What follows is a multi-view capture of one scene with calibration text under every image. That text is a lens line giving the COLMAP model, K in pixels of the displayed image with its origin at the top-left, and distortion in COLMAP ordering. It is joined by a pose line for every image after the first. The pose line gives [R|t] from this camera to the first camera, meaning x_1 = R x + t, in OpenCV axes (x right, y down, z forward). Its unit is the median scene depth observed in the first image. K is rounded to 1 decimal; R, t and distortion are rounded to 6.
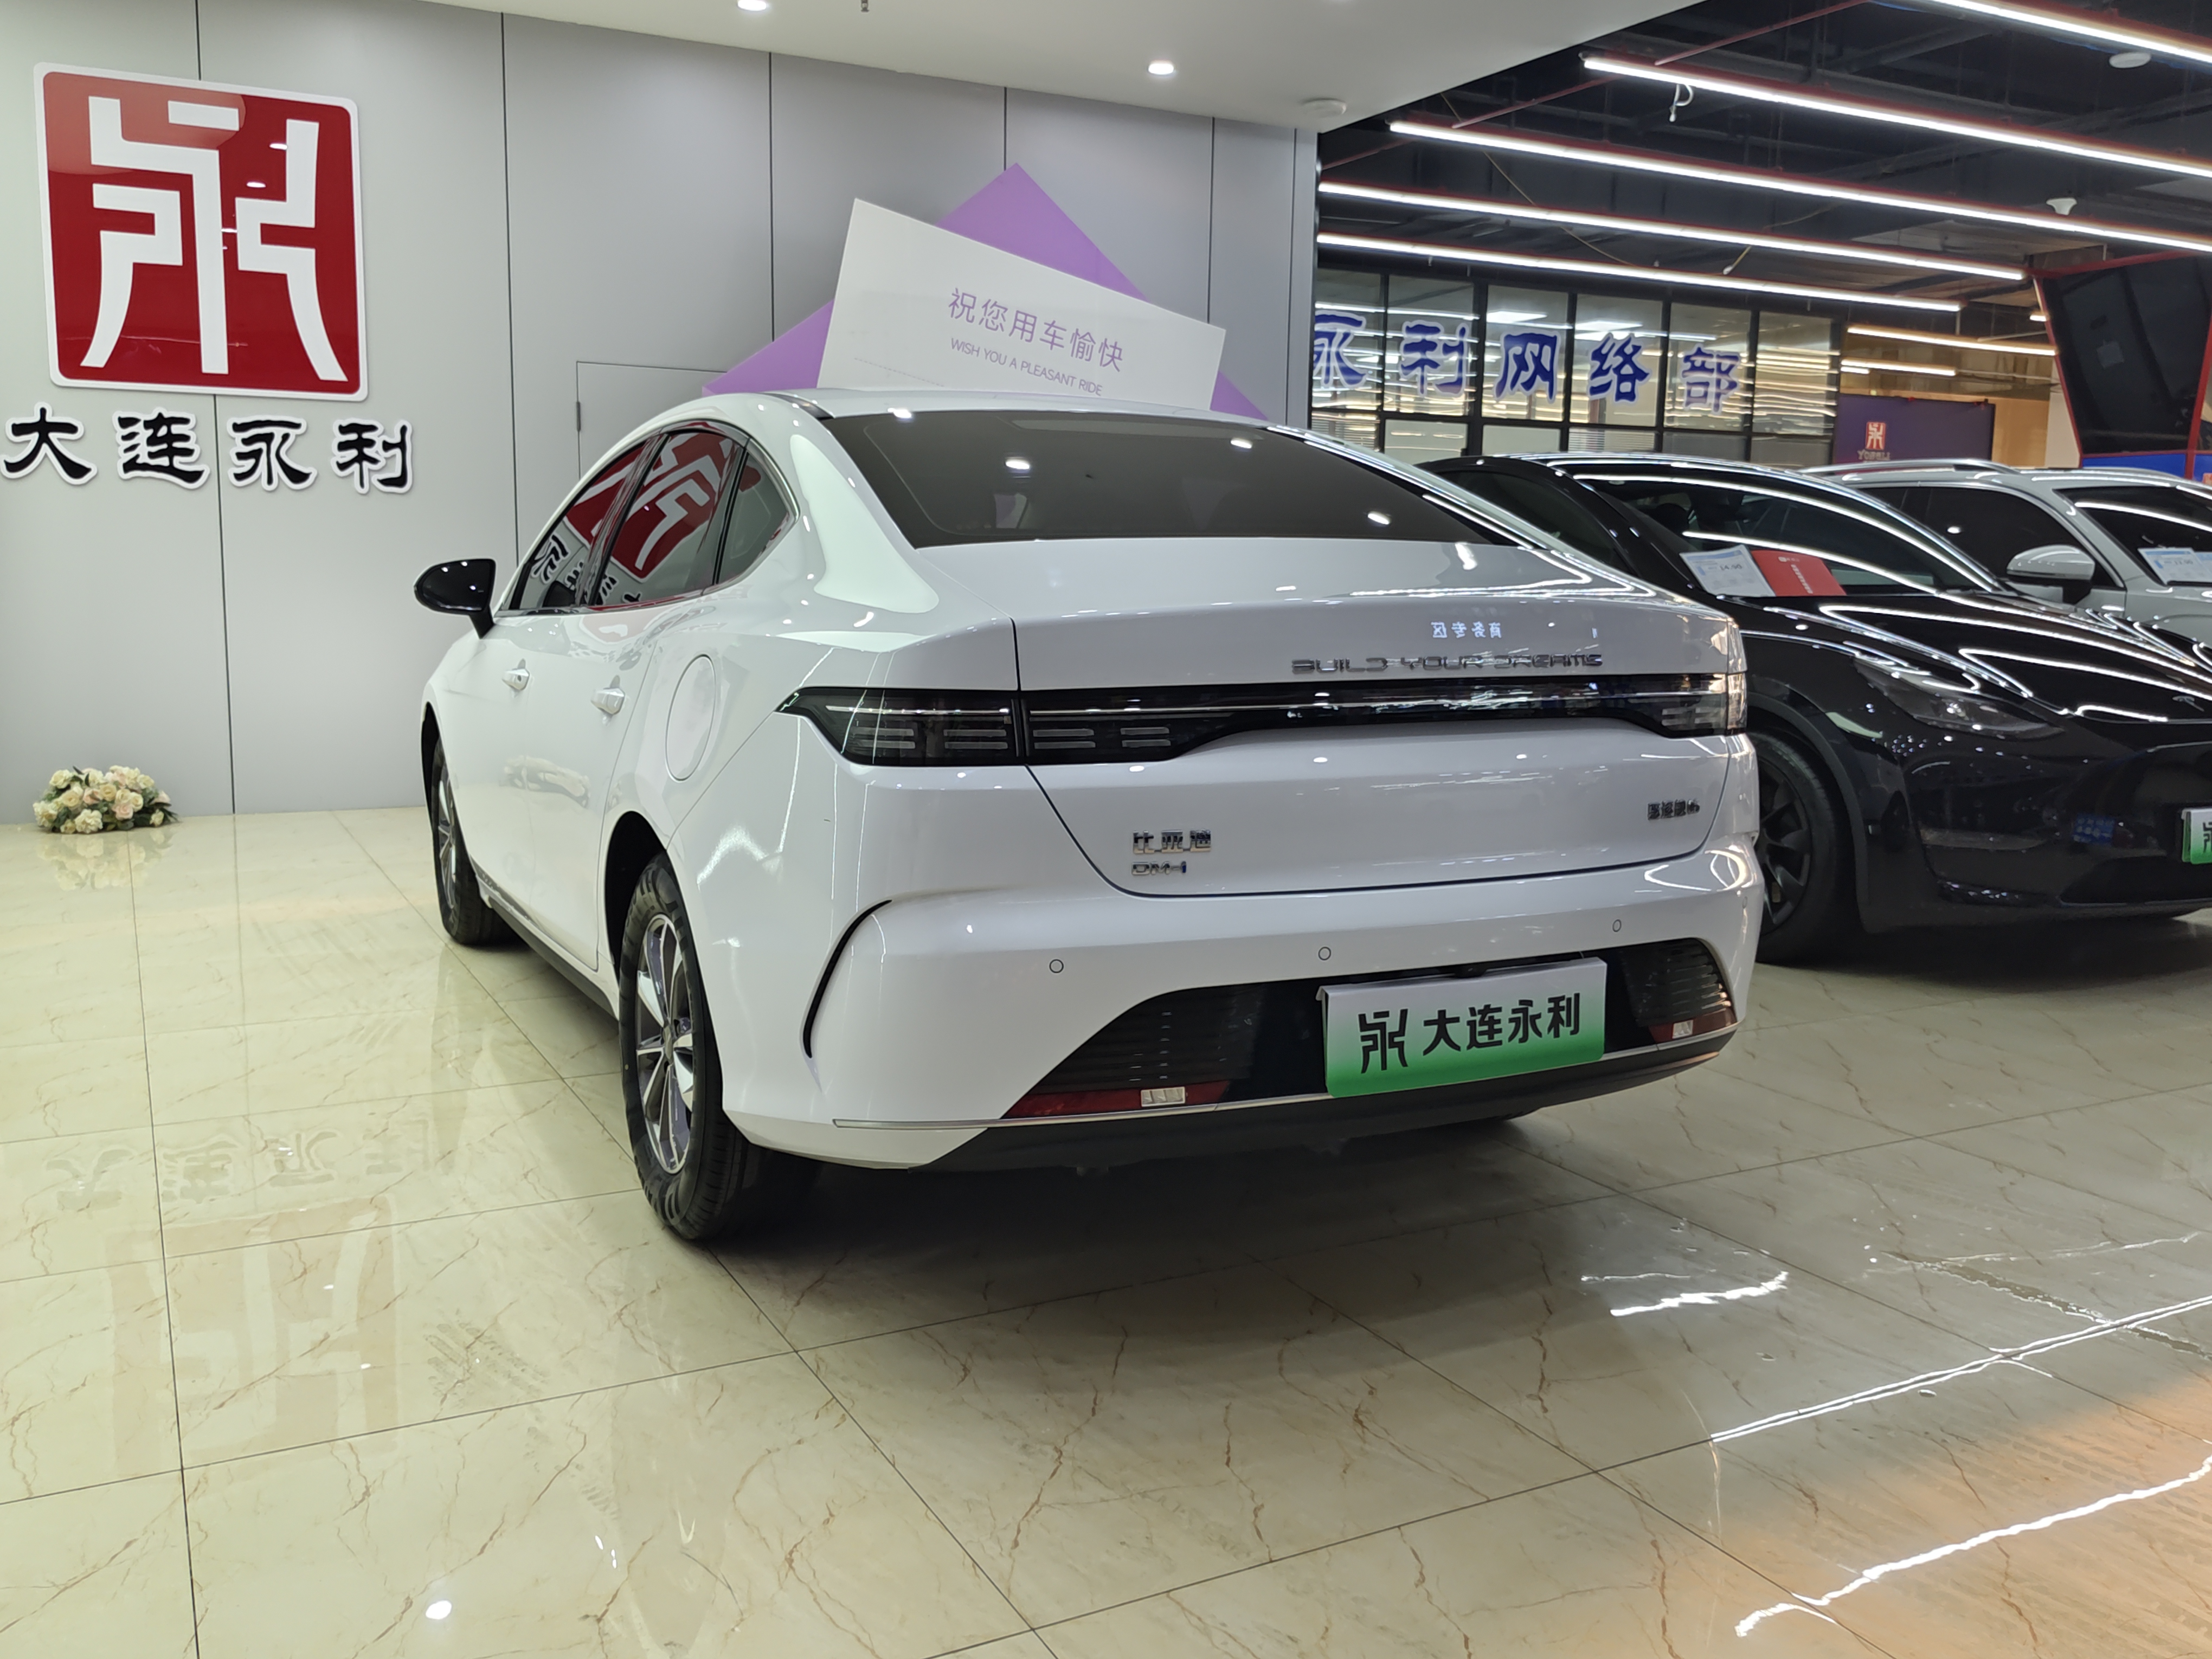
lens RADIAL K [[1860.7, 0, 1097.5], [0, 1860.7, 790.8], [0, 0, 1]] dist [0.049489, -0.064820]
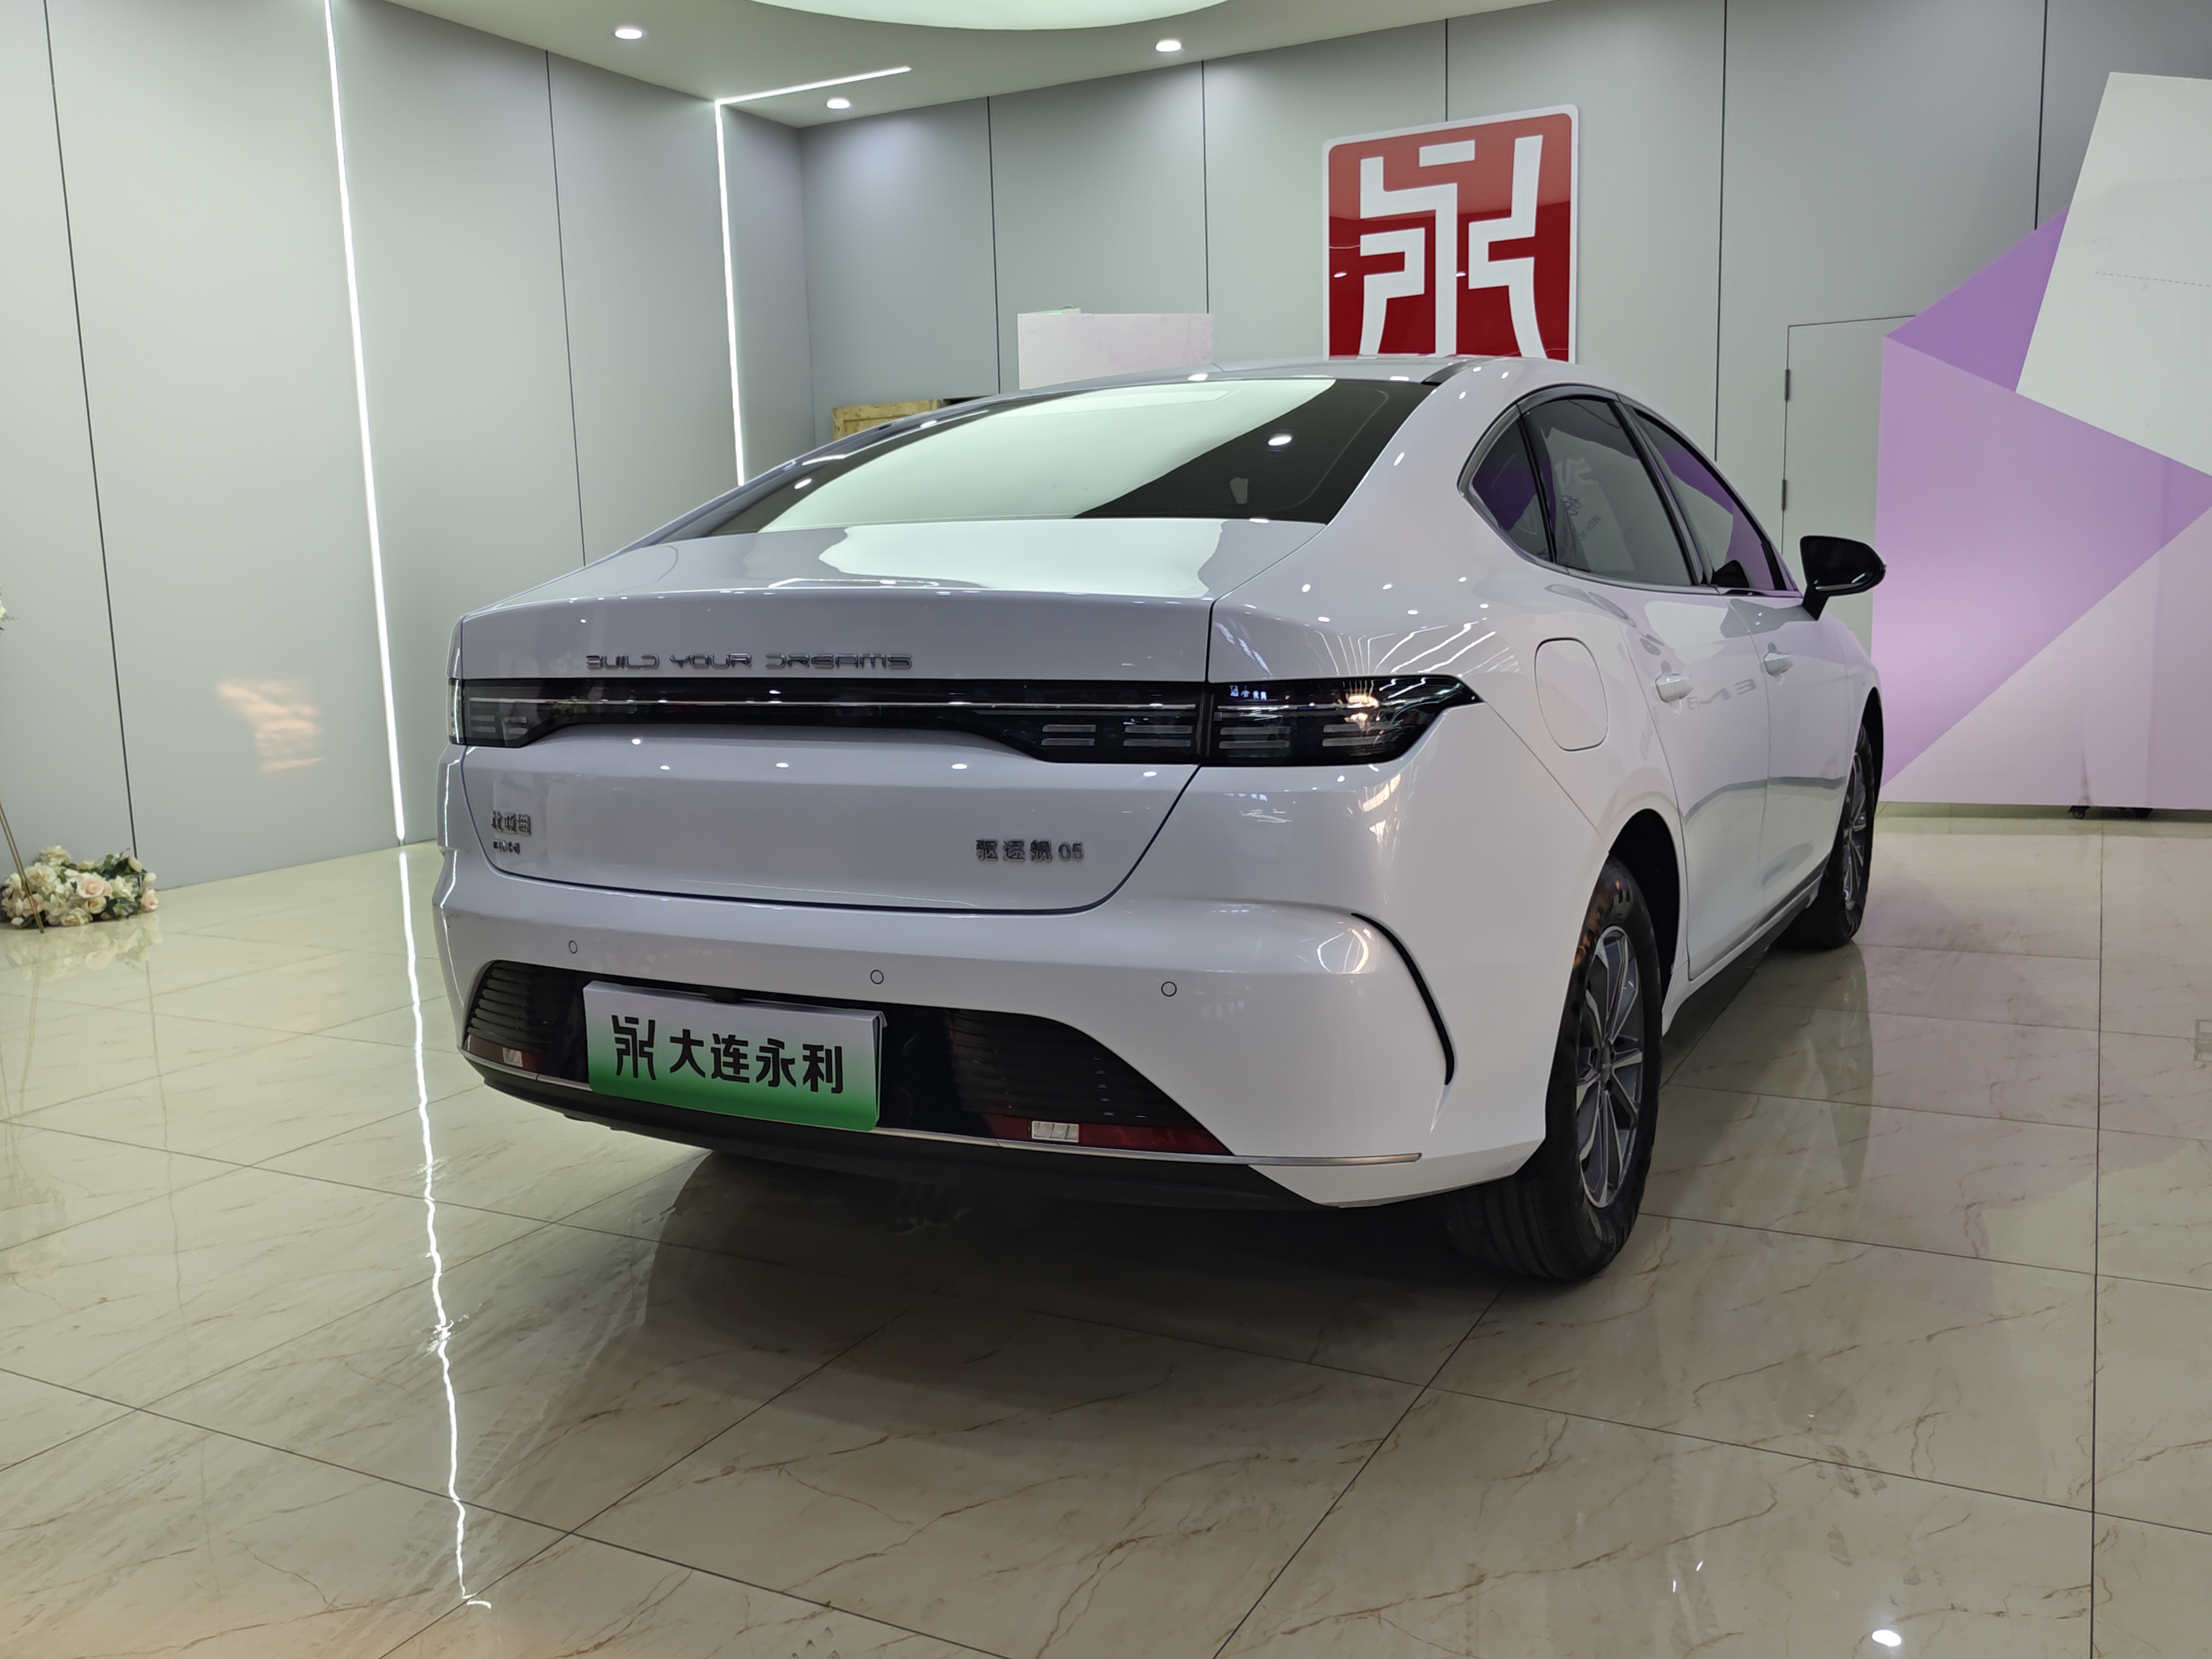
lens RADIAL K [[1860.7, 0, 1086.9], [0, 1860.7, 824.4], [0, 0, 1]] dist [0.049489, -0.064820]
pose [[0.560352, 0.084813, -0.823900, 1.013406], [-0.061936, 0.996249, 0.060431, -0.052614], [0.825935, 0.017167, 0.563504, 0.601155]]
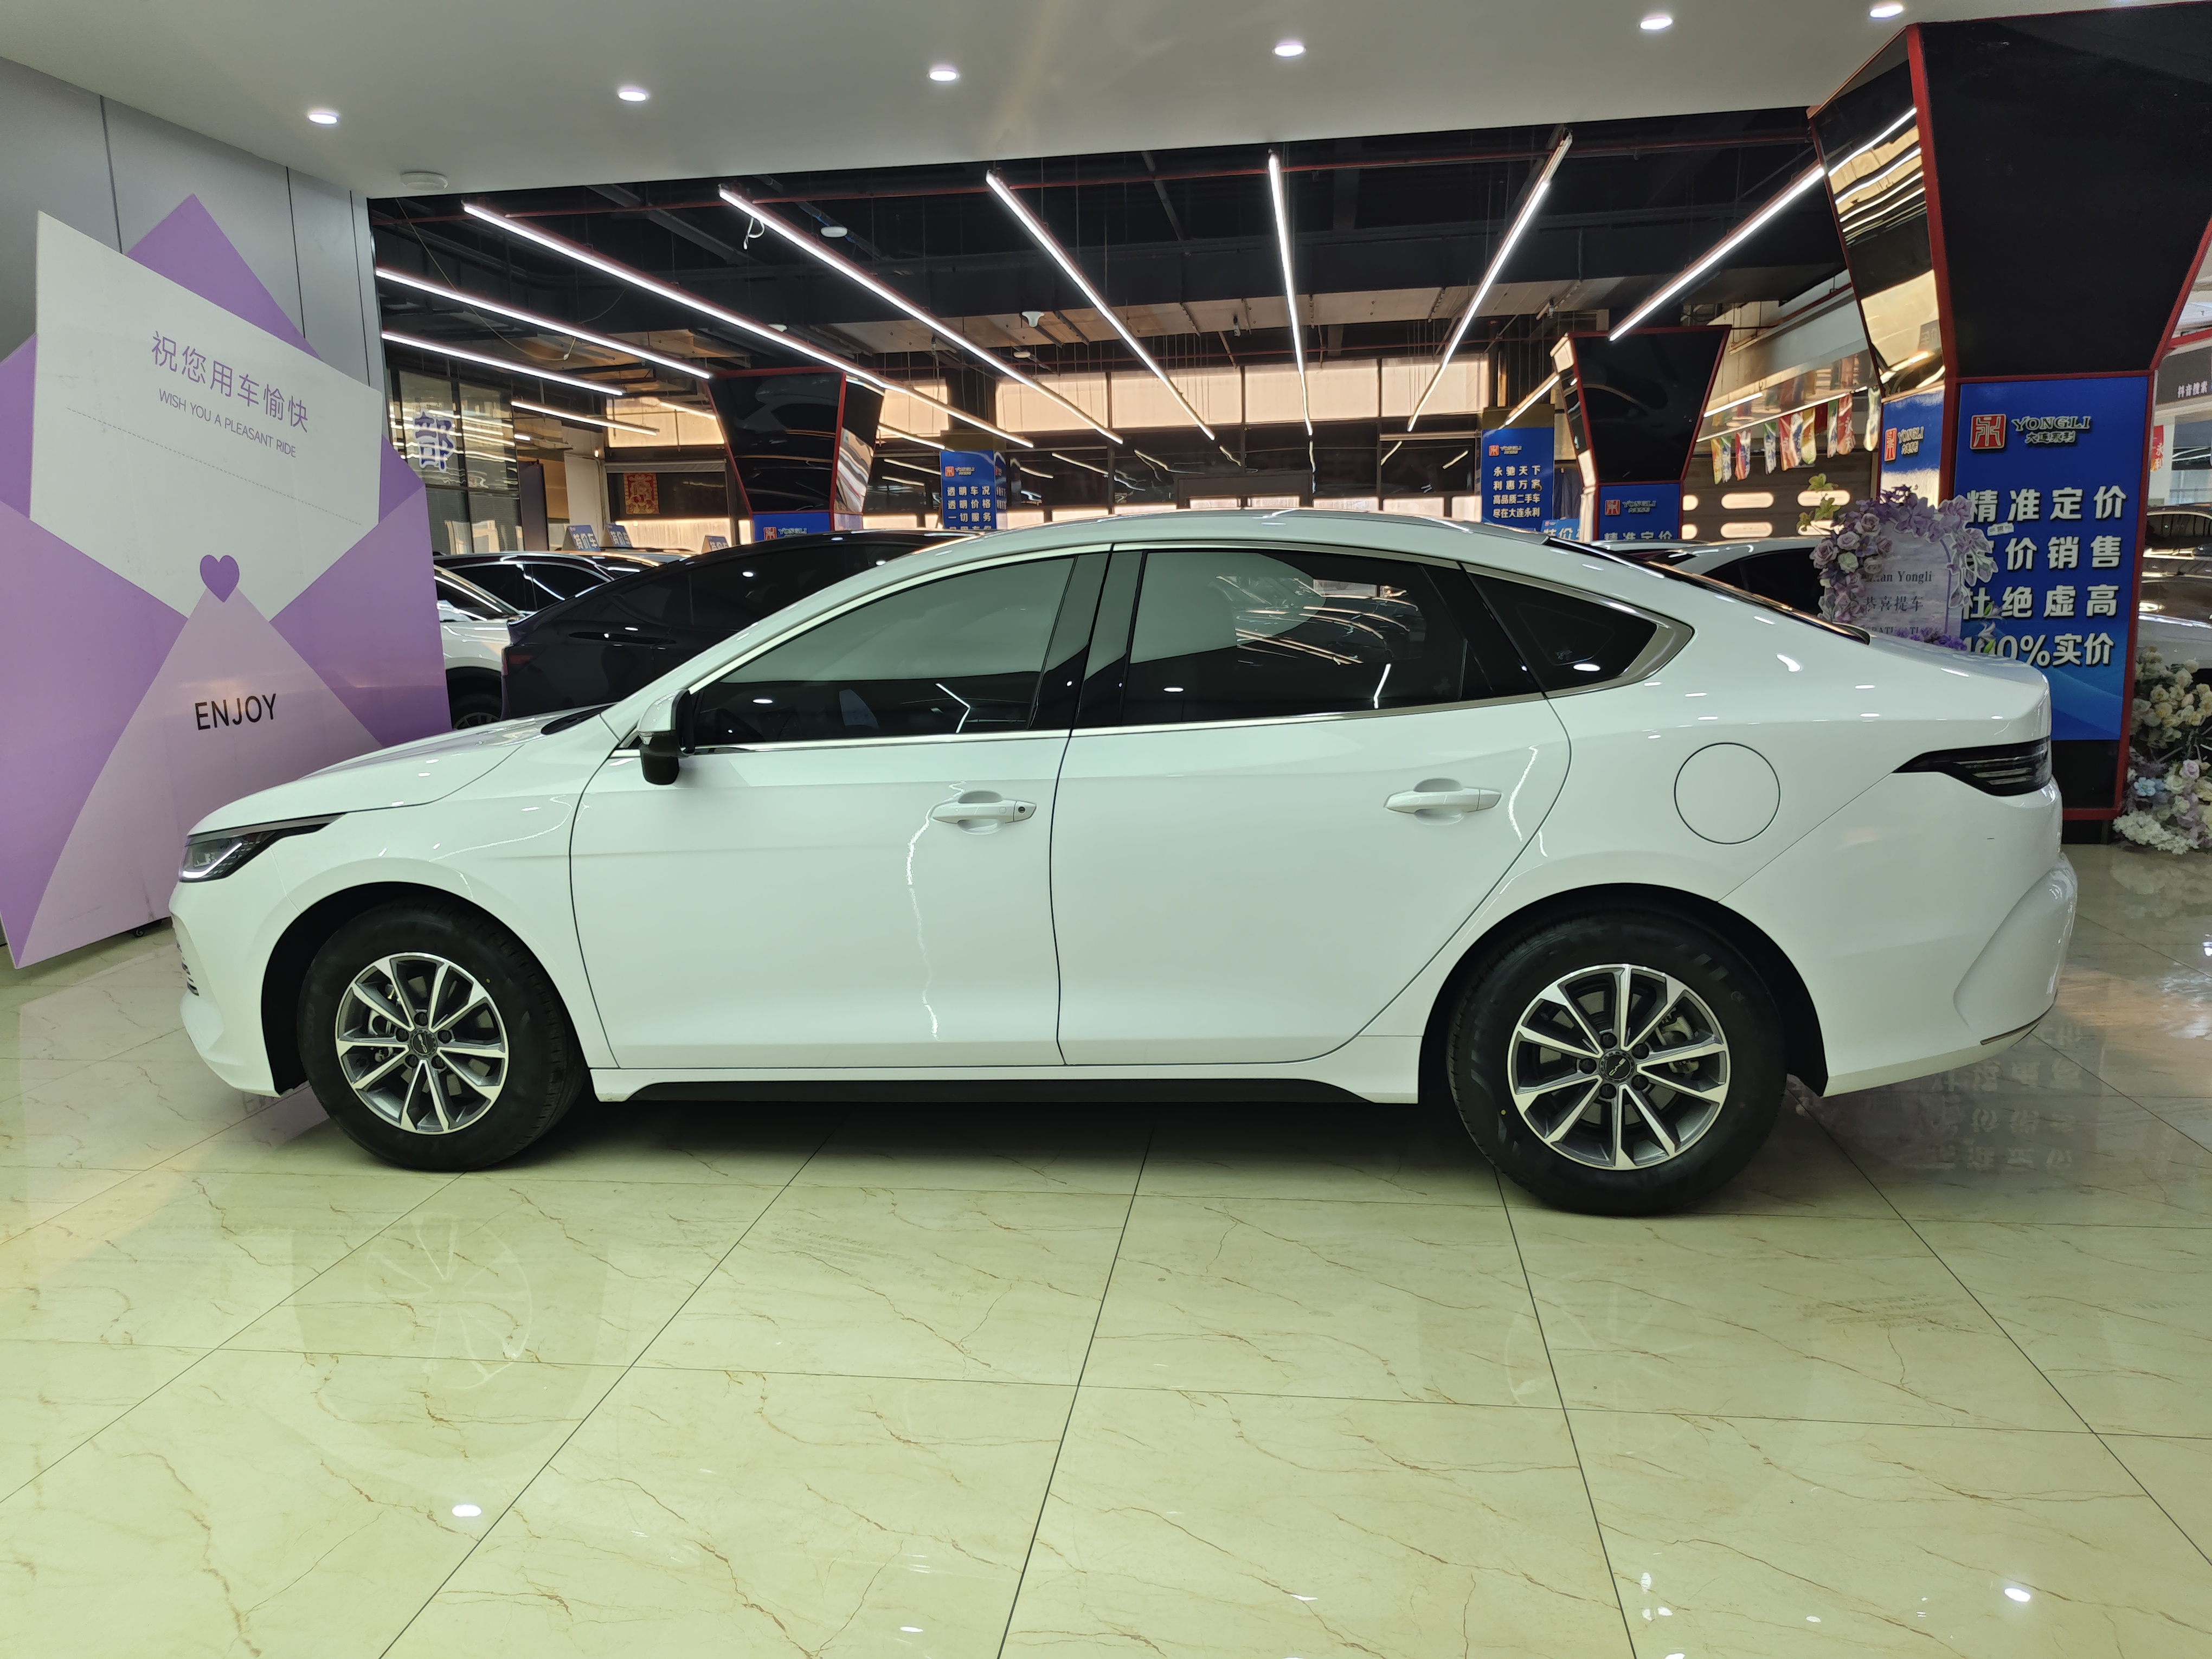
lens RADIAL K [[1541.0, 0, 1095.1], [0, 1541.0, 821.3], [0, 0, 1]] dist [0.030896, -0.045397]
pose [[0.589674, -0.159933, 0.791648, -1.387652], [0.133522, 0.986014, 0.099743, -0.192999], [-0.796528, 0.046886, 0.602781, 0.762036]]
